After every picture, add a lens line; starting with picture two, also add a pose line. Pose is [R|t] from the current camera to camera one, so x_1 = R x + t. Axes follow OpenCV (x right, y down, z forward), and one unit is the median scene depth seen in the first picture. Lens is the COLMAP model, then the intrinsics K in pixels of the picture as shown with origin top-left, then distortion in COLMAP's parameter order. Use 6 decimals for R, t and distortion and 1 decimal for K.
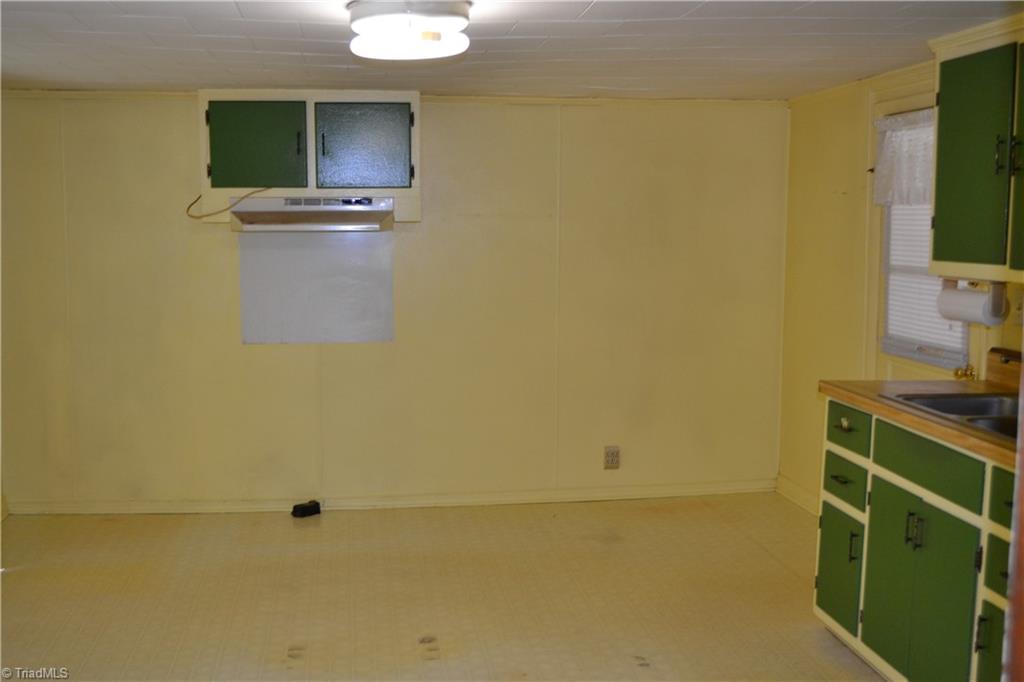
lens RADIAL K [[1121.2, 0, 513.5], [0, 1121.2, 354.3], [0, 0, 1]] dist [-0.047460, -0.017083]
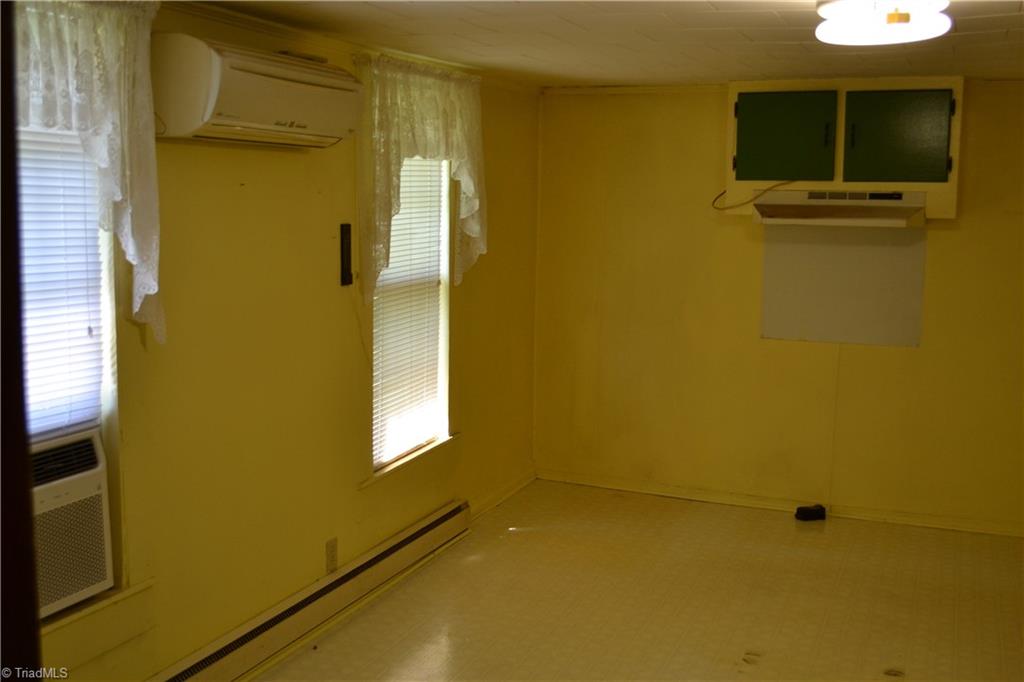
lens RADIAL K [[1112.3, 0, 513.0], [0, 1112.3, 344.8], [0, 0, 1]] dist [0.117298, -0.578412]
pose [[0.864282, 0.076541, -0.497150, 0.082325], [-0.076830, 0.996845, 0.019907, -0.007935], [0.497106, 0.020991, 0.867436, 0.038848]]
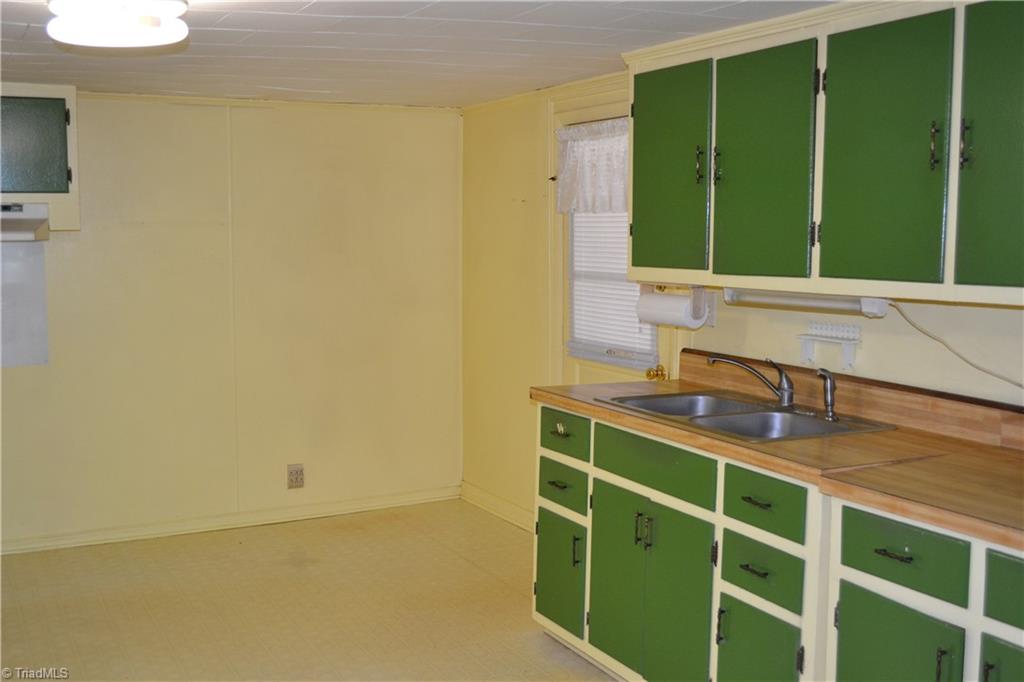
lens RADIAL K [[1121.2, 0, 513.5], [0, 1121.2, 354.3], [0, 0, 1]] dist [-0.047460, -0.017083]
pose [[0.943554, -0.036142, 0.329240, -0.065632], [0.038376, 0.999263, -0.000288, -0.005999], [-0.328987, 0.012907, 0.944246, 0.049624]]
